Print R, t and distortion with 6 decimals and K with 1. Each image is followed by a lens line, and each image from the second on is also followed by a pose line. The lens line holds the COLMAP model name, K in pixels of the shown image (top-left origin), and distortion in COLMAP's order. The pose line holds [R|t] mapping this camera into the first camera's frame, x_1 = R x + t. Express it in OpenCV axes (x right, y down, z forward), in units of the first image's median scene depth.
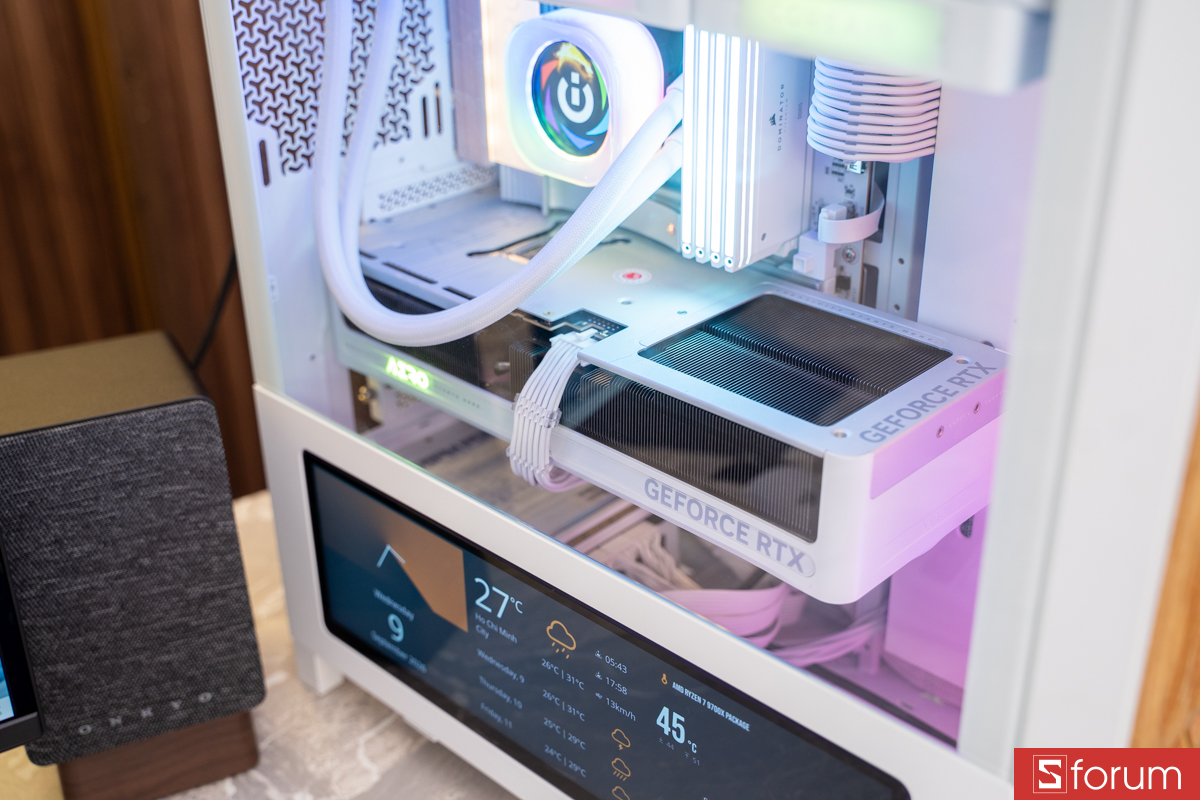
lens RADIAL K [[1435.3, 0, 595.3], [0, 1435.3, 409.6], [0, 0, 1]] dist [0.026593, 0.000000]
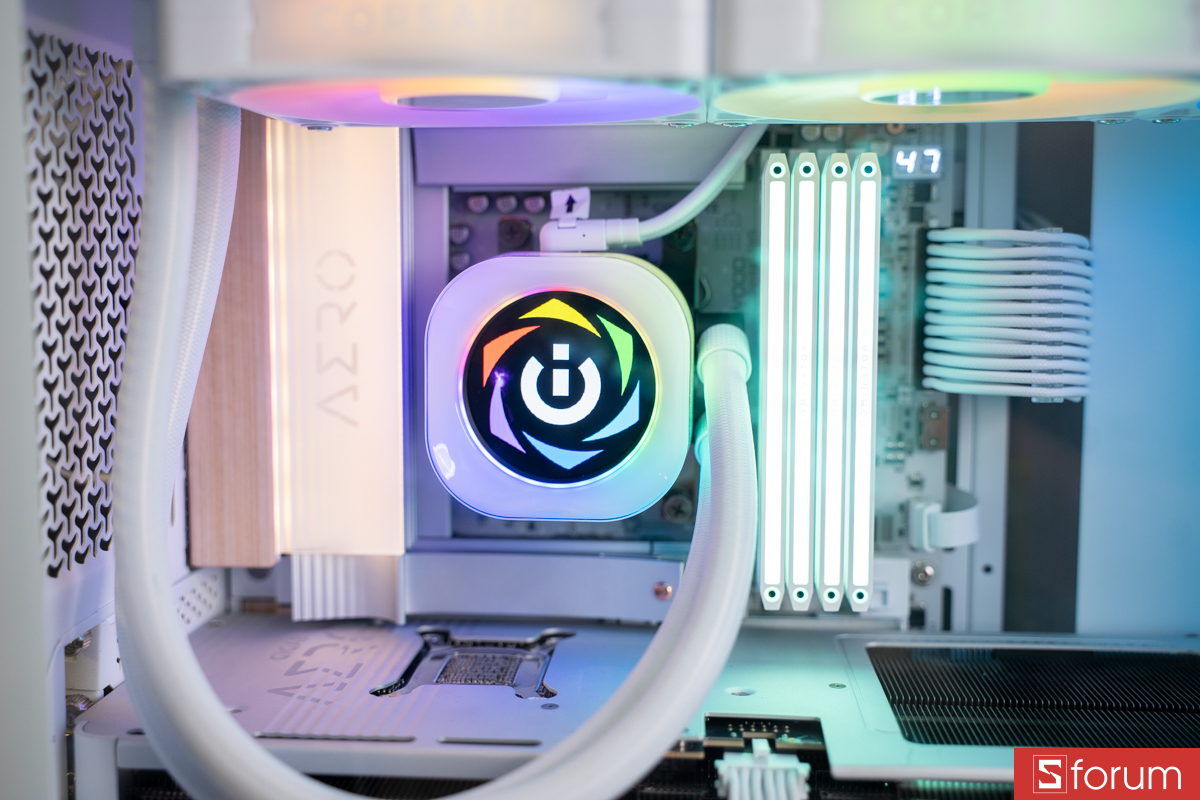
lens RADIAL K [[1435.3, 0, 596.8], [0, 1435.3, 399.7], [0, 0, 1]] dist [0.026593, 0.000000]
pose [[0.766400, -0.053175, 0.640159, -0.389154], [0.288774, 0.918711, -0.269408, -0.042742], [-0.573795, 0.391335, 0.719456, 0.553488]]
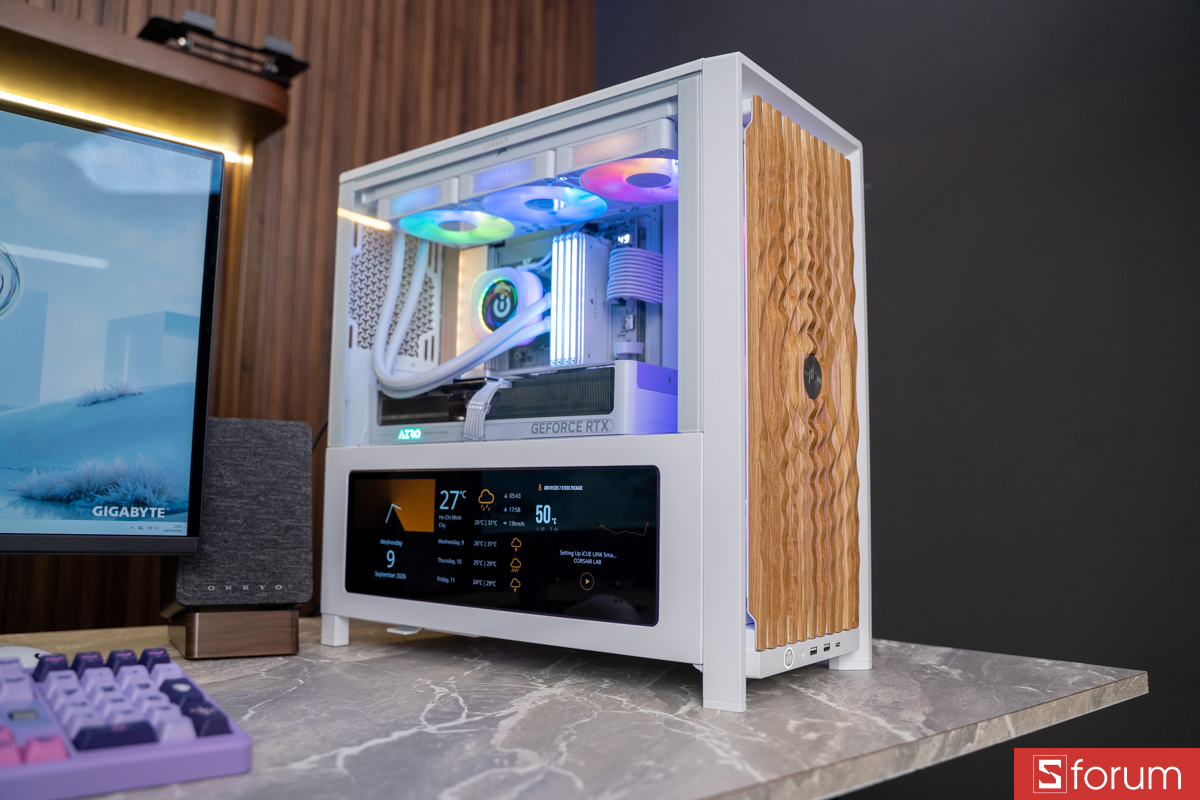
lens RADIAL K [[972.2, 0, 601.5], [0, 972.2, 396.1], [0, 0, 1]] dist [-0.098710, -0.001490]
pose [[0.994539, 0.037814, 0.097273, -0.001675], [0.023631, 0.826251, -0.562807, 0.719276], [-0.101654, 0.562032, 0.820845, -0.140175]]
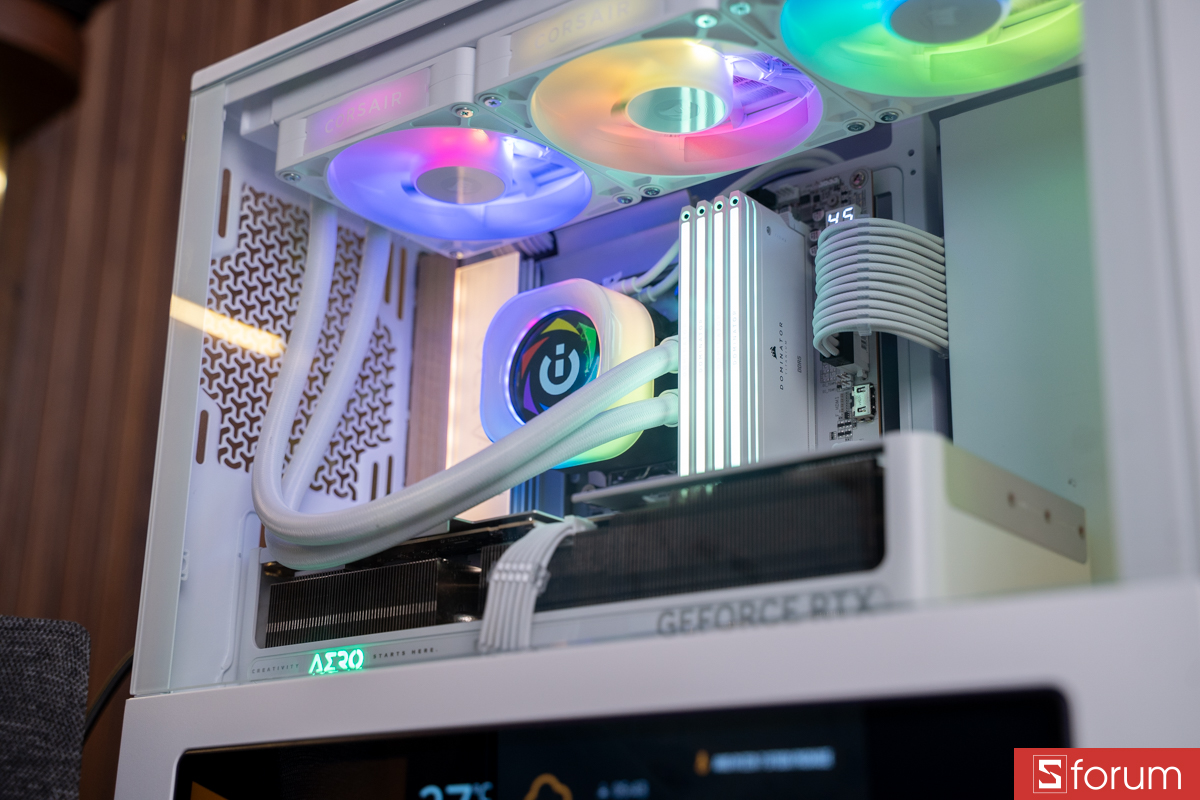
lens RADIAL K [[1679.3, 0, 609.1], [0, 1679.3, 394.8], [0, 0, 1]] dist [0.100000, 0.000000]
pose [[0.995170, 0.059072, 0.078401, -0.066098], [0.014723, 0.699815, -0.714173, 0.575858], [-0.097054, 0.711878, 0.695565, 0.243826]]
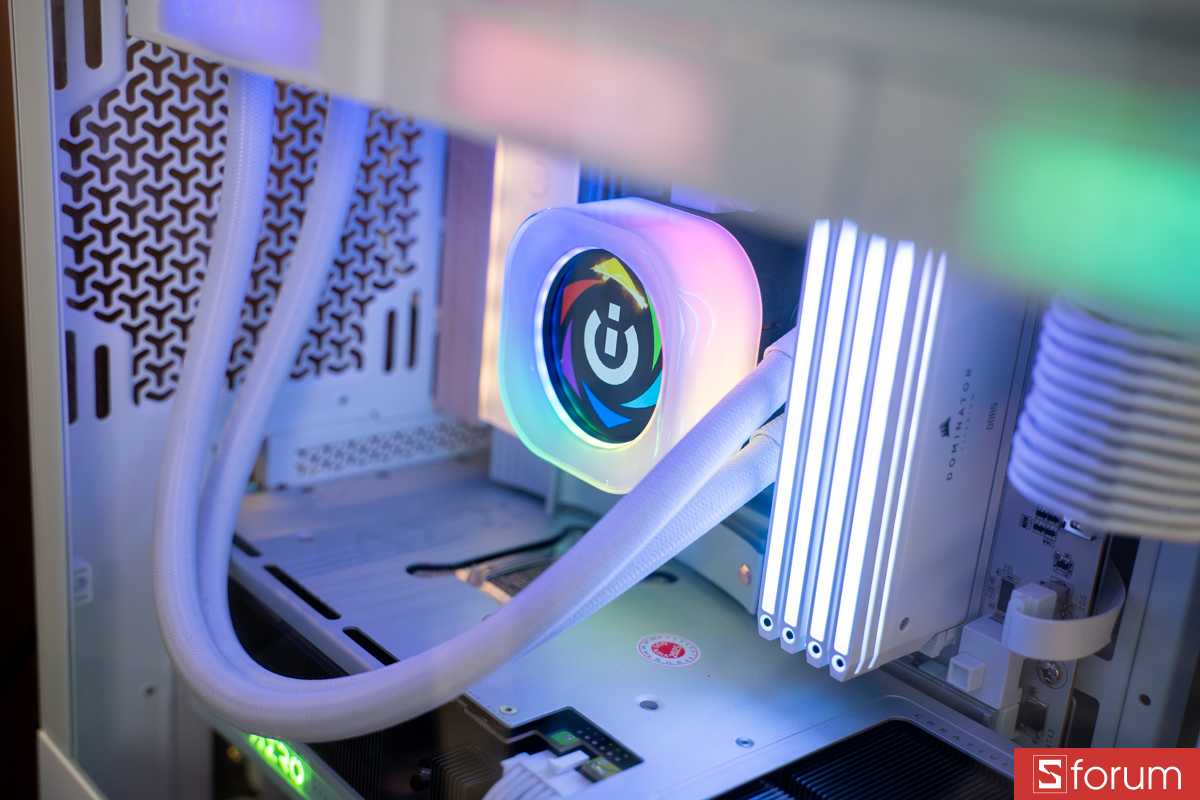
lens RADIAL K [[1435.3, 0, 605.8], [0, 1435.3, 410.4], [0, 0, 1]] dist [0.026593, 0.000000]
pose [[0.990353, 0.128780, -0.051149, 0.018146], [-0.135151, 0.979174, -0.151501, -0.098621], [0.030573, 0.156952, 0.987133, 0.412458]]
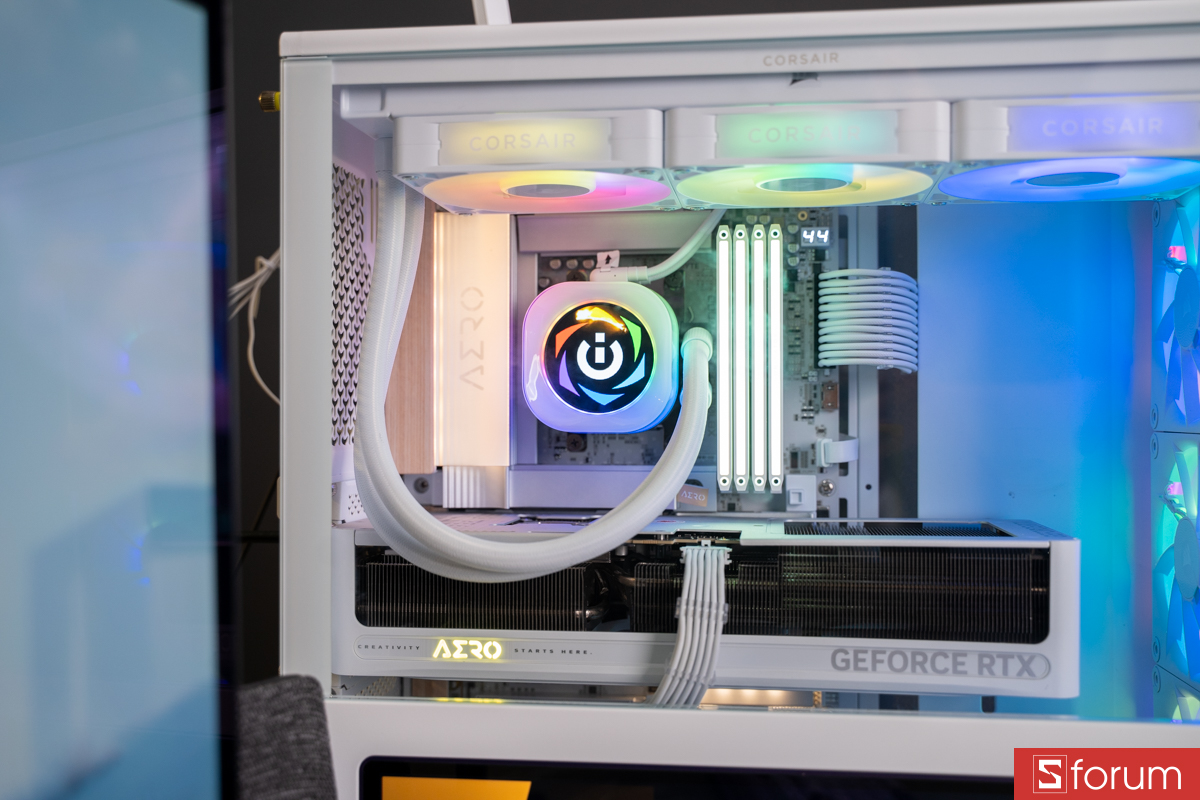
lens RADIAL K [[1319.6, 0, 610.8], [0, 1319.6, 409.3], [0, 0, 1]] dist [-0.023167, 0.000000]
pose [[0.801431, 0.013643, 0.597932, -0.585568], [0.270308, 0.883546, -0.382465, 0.191066], [-0.533519, 0.468145, 0.704413, 0.326254]]
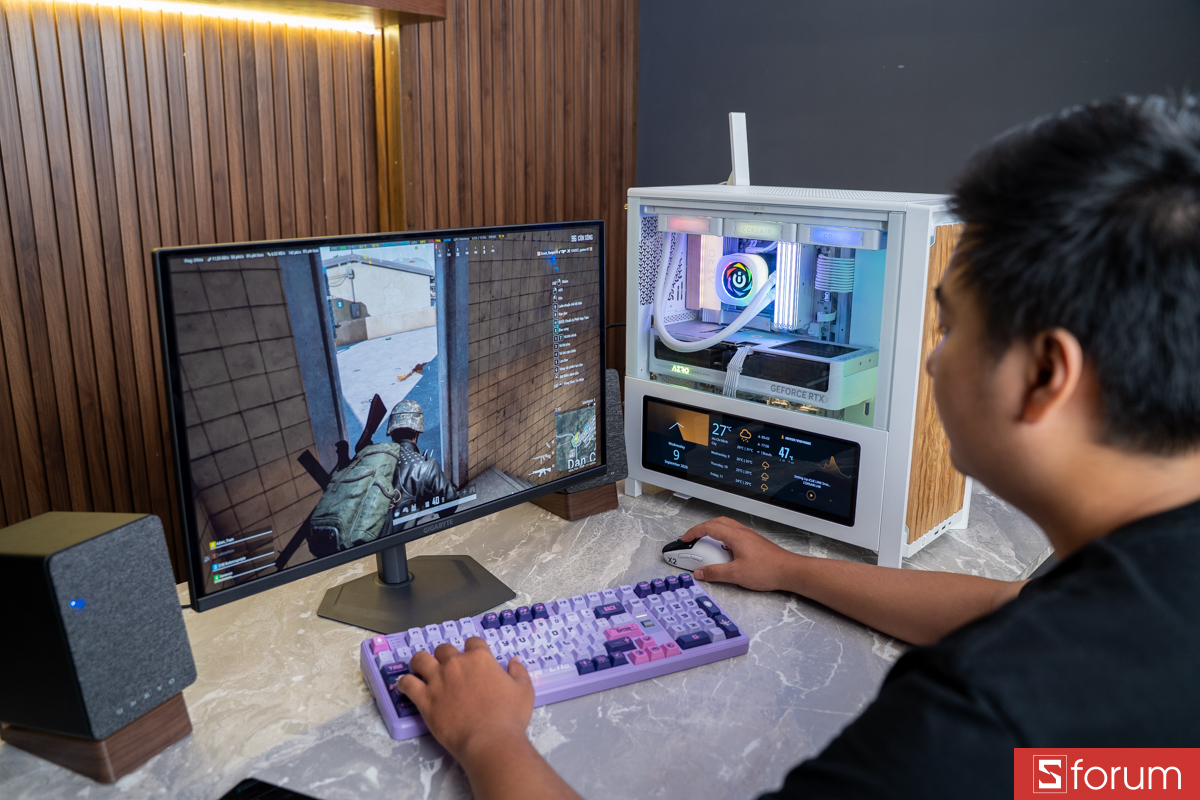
lens RADIAL K [[1027.7, 0, 594.1], [0, 1027.7, 403.4], [0, 0, 1]] dist [-0.082784, 0.063578]
pose [[0.999486, 0.013009, 0.029290, -0.396399], [-0.005965, 0.973457, -0.228794, 0.569165], [-0.031489, 0.228502, 0.973034, -1.133181]]
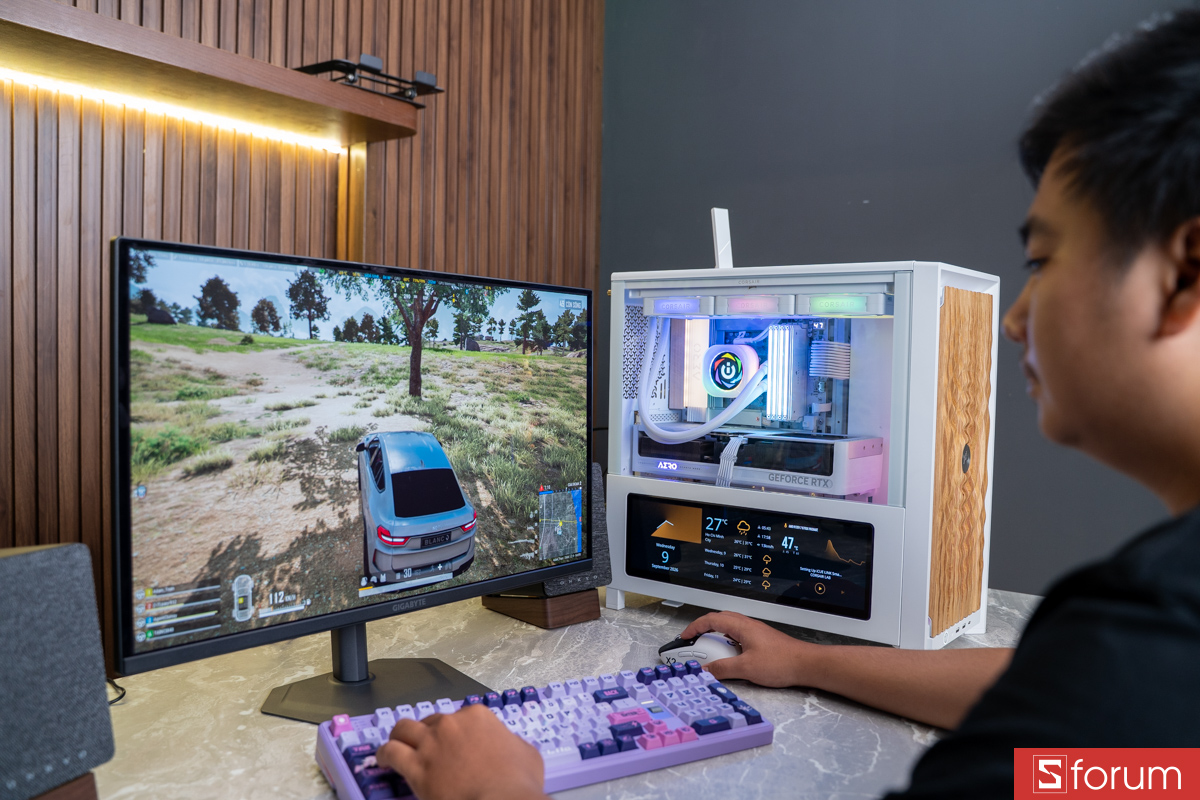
lens RADIAL K [[1043.1, 0, 599.5], [0, 1043.1, 392.0], [0, 0, 1]] dist [-0.089406, 0.089402]
pose [[0.995232, 0.030548, 0.092626, -0.480964], [0.012286, 0.902856, -0.429767, 0.755275], [-0.096757, 0.428856, 0.898176, -0.912808]]
